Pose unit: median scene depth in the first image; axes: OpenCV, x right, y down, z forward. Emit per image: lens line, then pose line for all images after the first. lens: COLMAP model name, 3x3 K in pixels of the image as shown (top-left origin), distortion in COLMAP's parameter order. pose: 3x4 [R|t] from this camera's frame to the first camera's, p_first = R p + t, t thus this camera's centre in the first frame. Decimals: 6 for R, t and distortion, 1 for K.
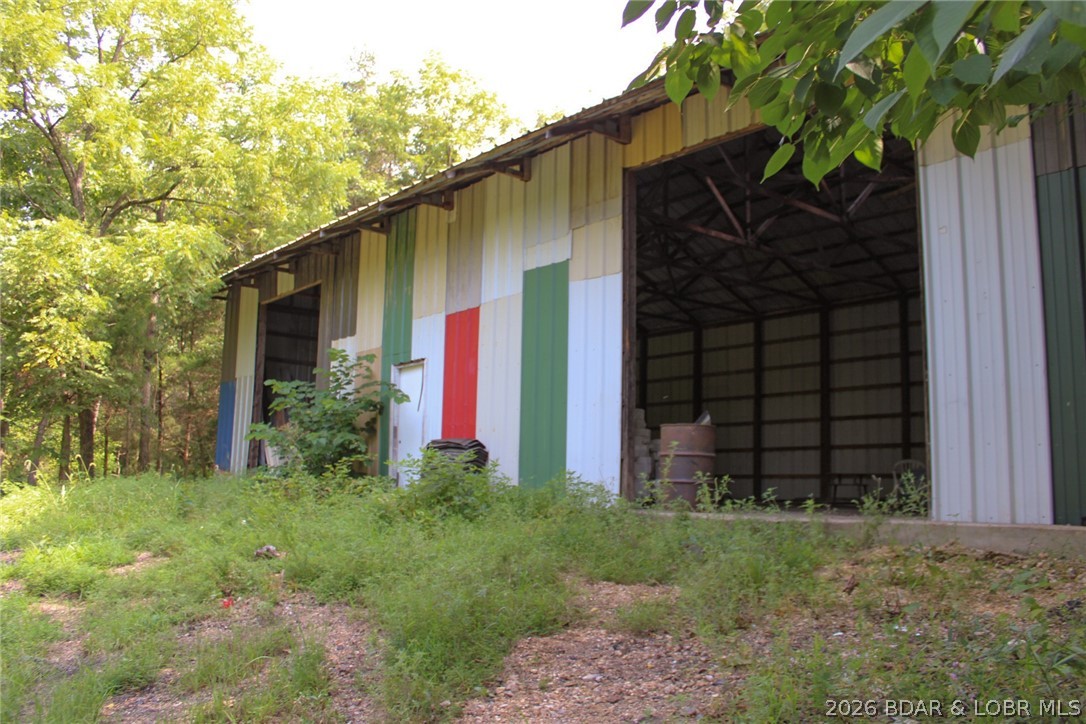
lens RADIAL K [[918.3, 0, 543.0], [0, 918.3, 362.0], [0, 0, 1]] dist [-0.122987, -0.000213]
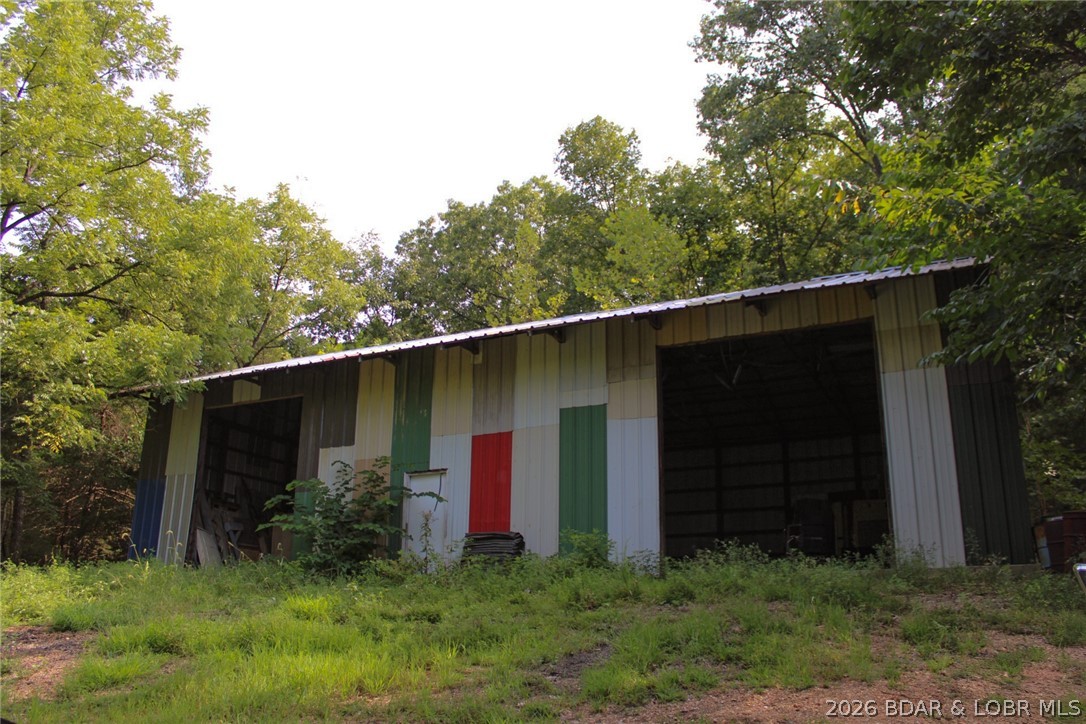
lens RADIAL K [[918.3, 0, 543.0], [0, 918.3, 362.0], [0, 0, 1]] dist [-0.122987, -0.000213]
pose [[0.918547, 0.108149, 0.380230, -0.525684], [-0.050841, 0.986181, -0.157680, 0.045441], [-0.392028, 0.125506, 0.911352, -0.221855]]
